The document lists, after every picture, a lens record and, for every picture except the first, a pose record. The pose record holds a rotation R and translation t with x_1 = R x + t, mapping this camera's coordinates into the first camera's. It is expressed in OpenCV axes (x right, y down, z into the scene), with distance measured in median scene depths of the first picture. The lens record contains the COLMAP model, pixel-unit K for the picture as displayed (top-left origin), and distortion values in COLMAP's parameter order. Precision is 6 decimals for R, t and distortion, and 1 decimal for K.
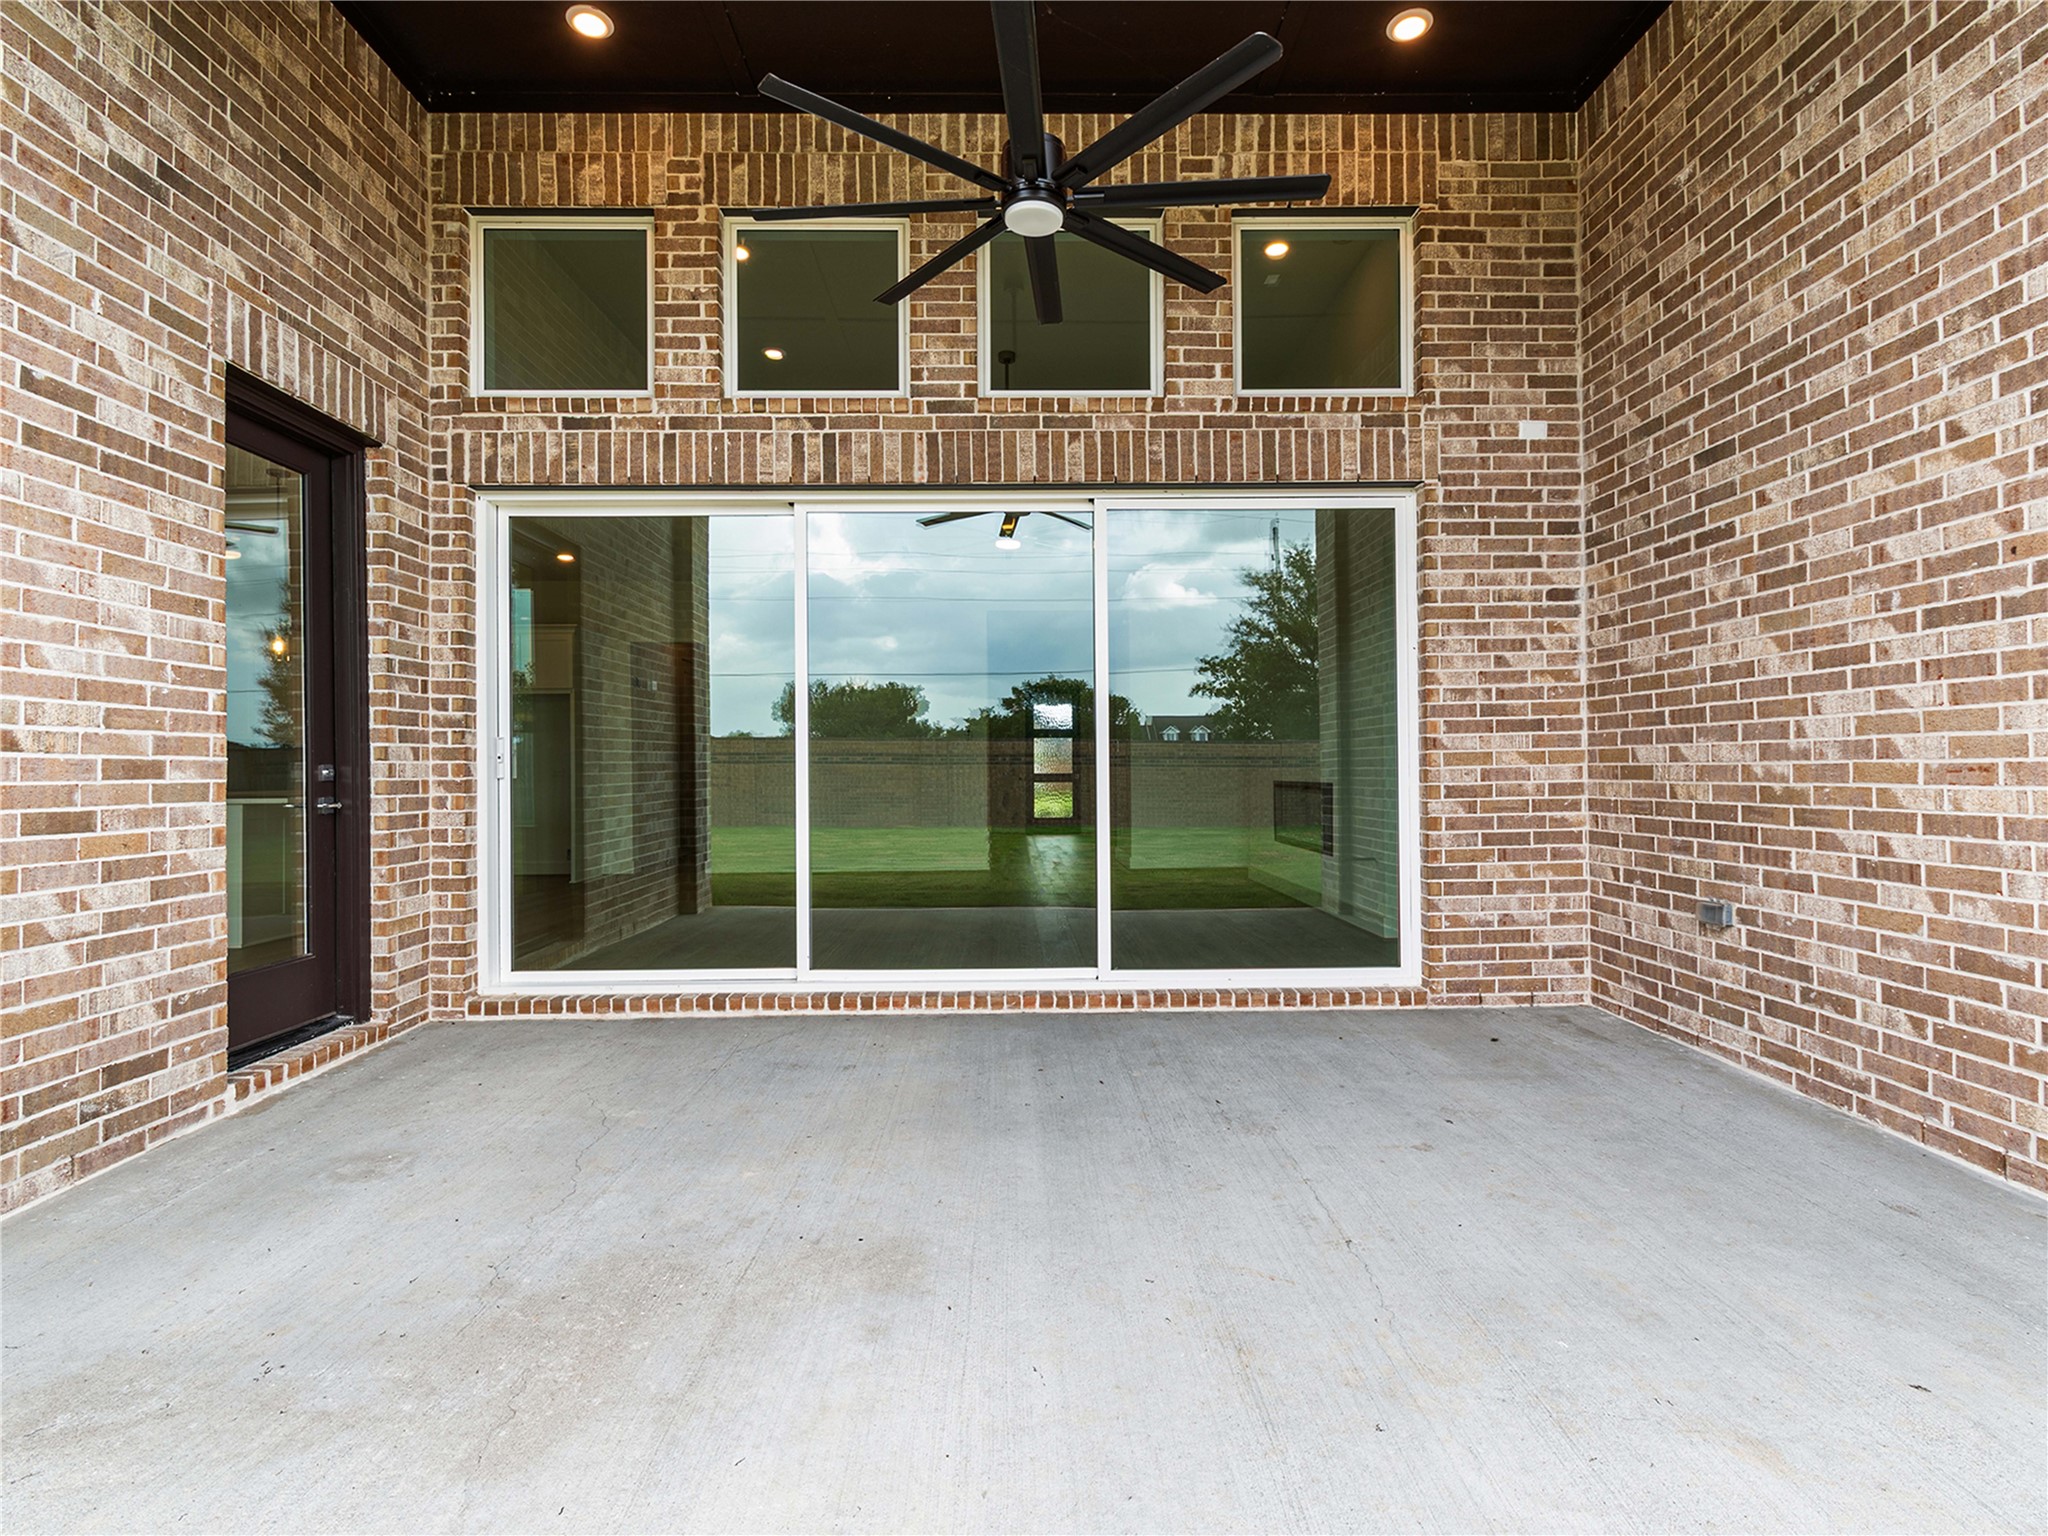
lens RADIAL K [[1027.7, 0, 1031.2], [0, 1027.7, 762.2], [0, 0, 1]] dist [0.002195, -0.001880]
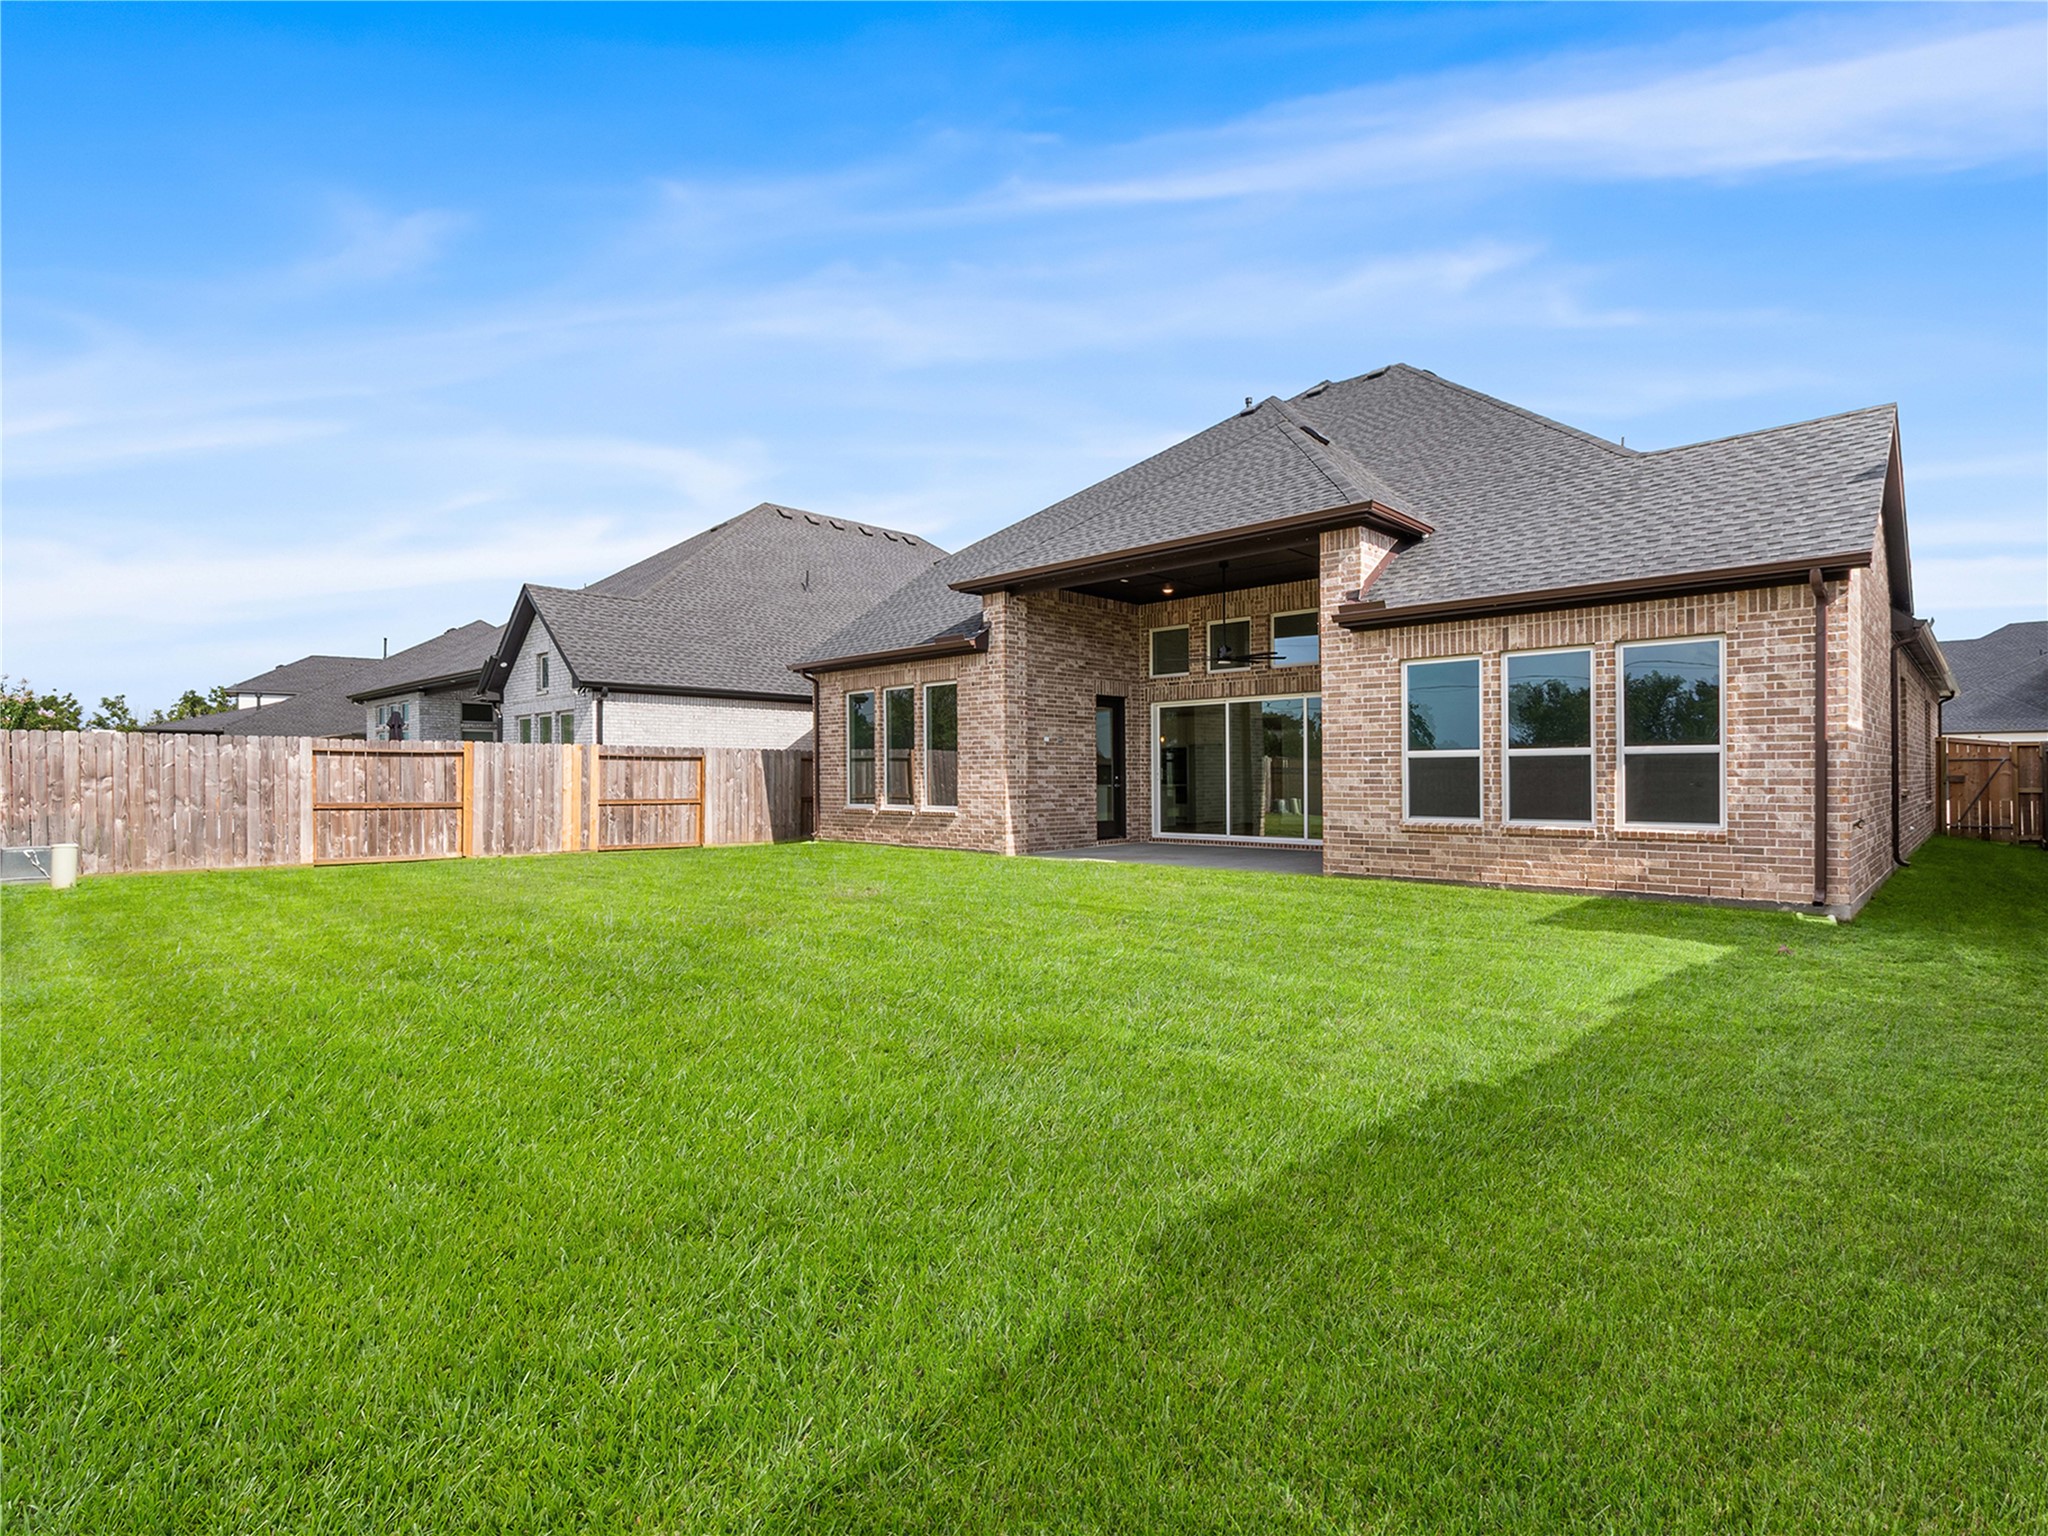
lens RADIAL K [[1027.7, 0, 1015.0], [0, 1027.7, 767.9], [0, 0, 1]] dist [0.002195, -0.001880]
pose [[0.710111, -0.001182, -0.704089, 1.757673], [0.003967, 0.999989, 0.002323, -0.036727], [0.704079, -0.004442, 0.710108, -2.025545]]
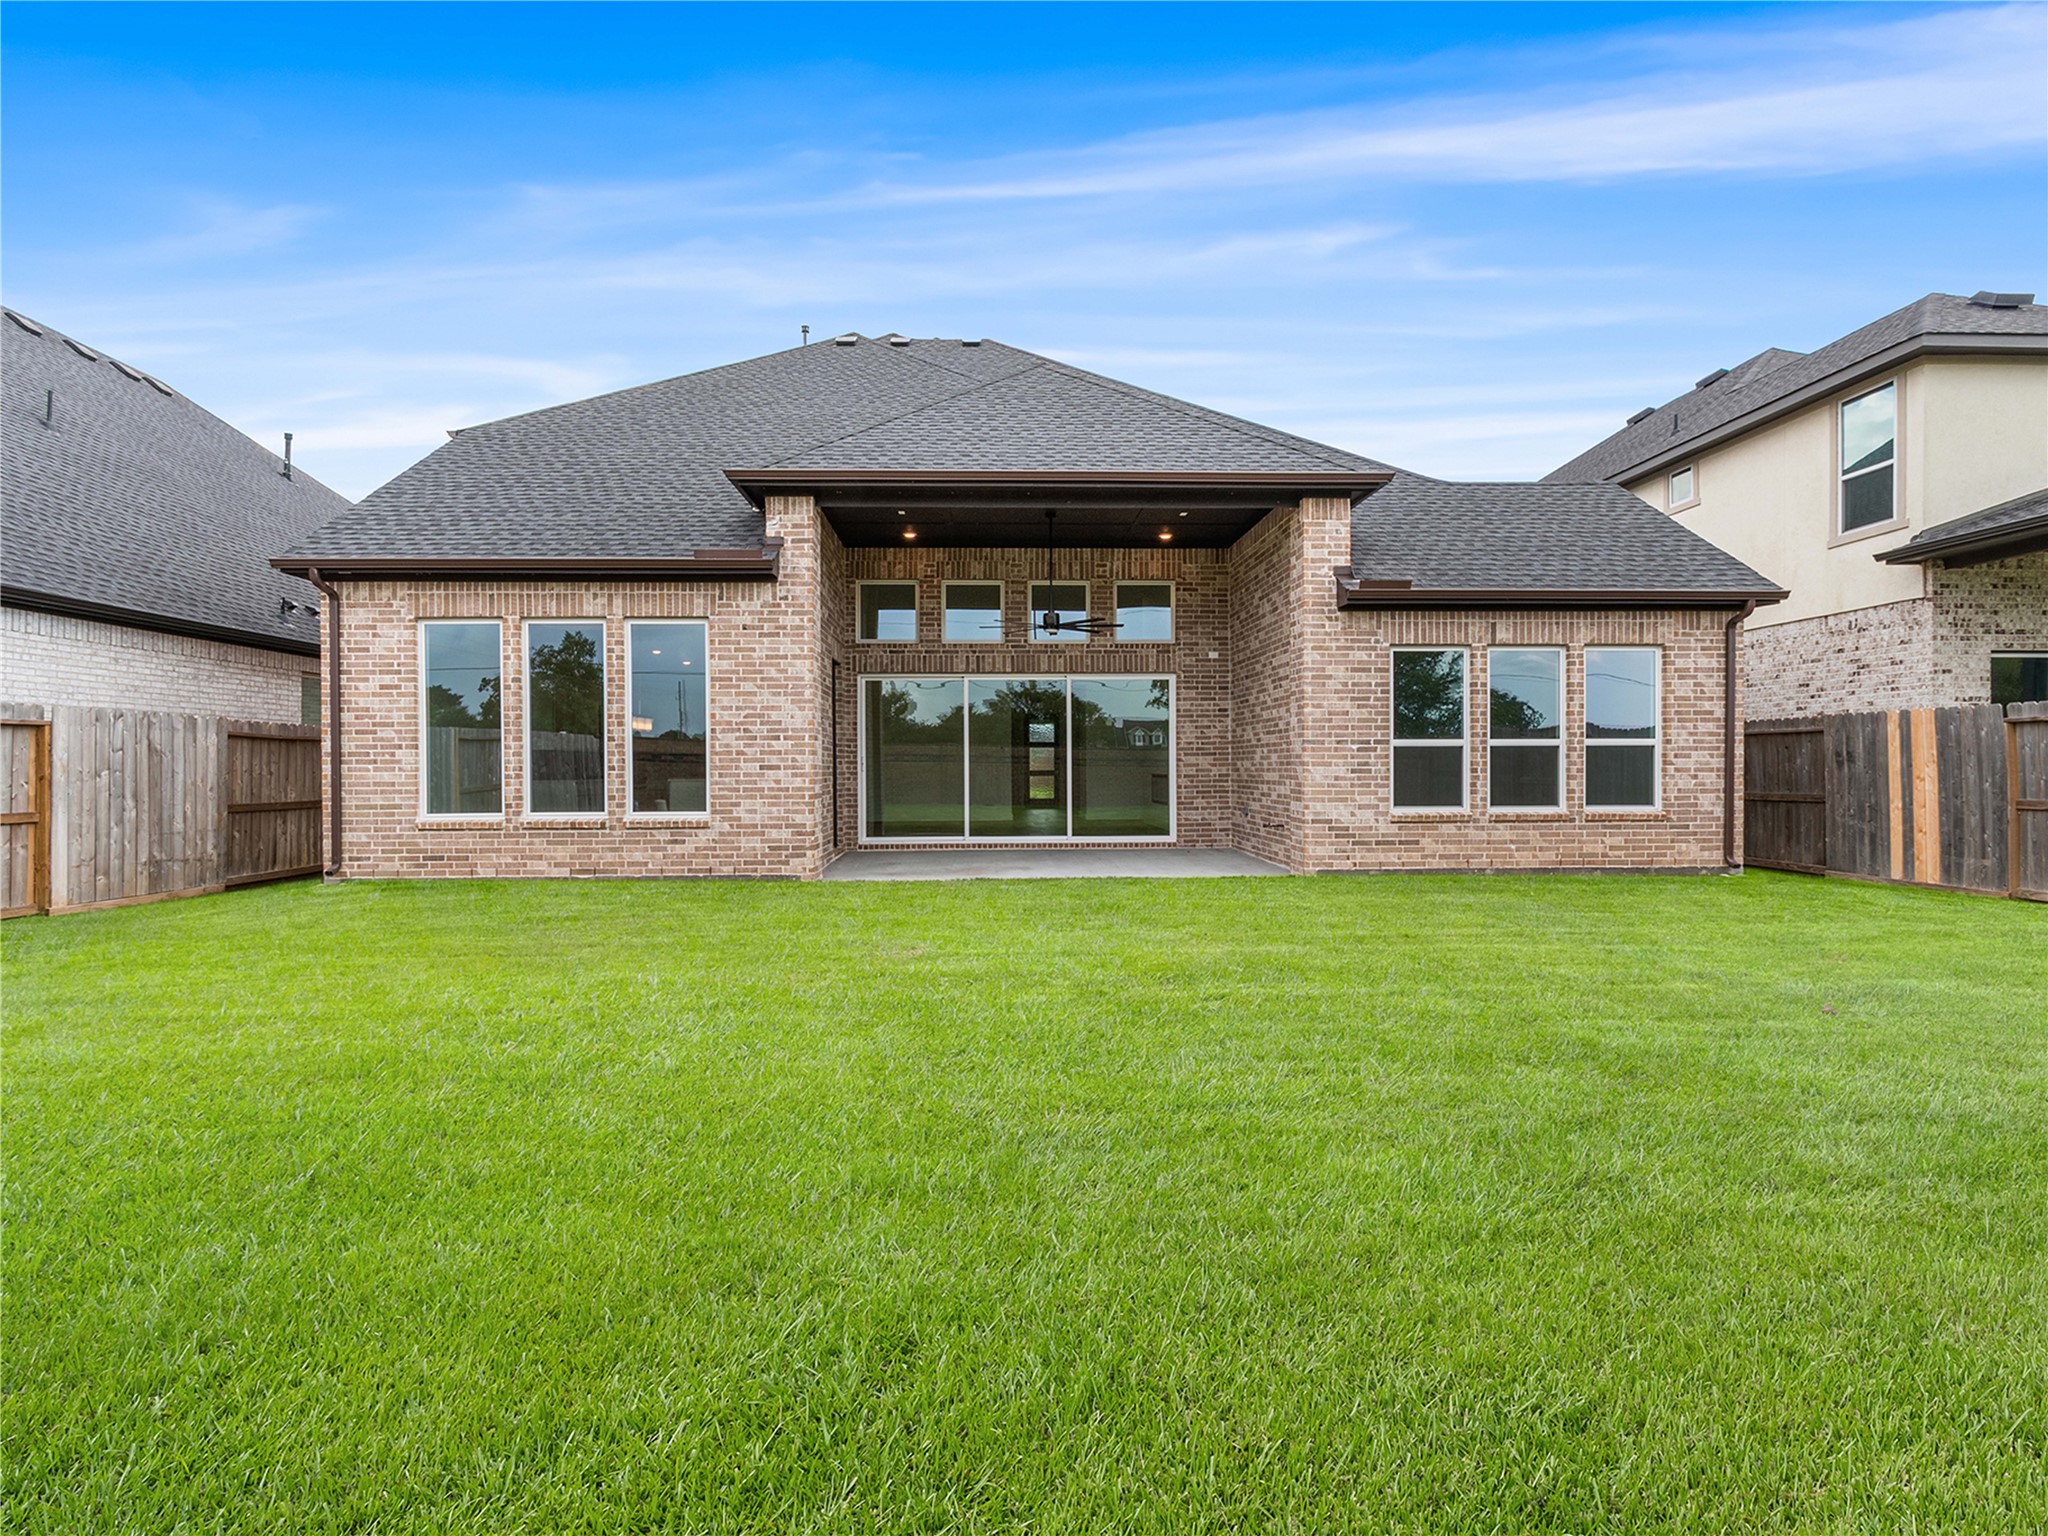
lens RADIAL K [[1027.7, 0, 1034.7], [0, 1027.7, 764.1], [0, 0, 1]] dist [0.002195, -0.001880]
pose [[0.999677, 0.003553, 0.025160, -0.105796], [-0.003690, 0.999979, 0.005401, -0.020902], [-0.025140, -0.005493, 0.999669, -1.985844]]
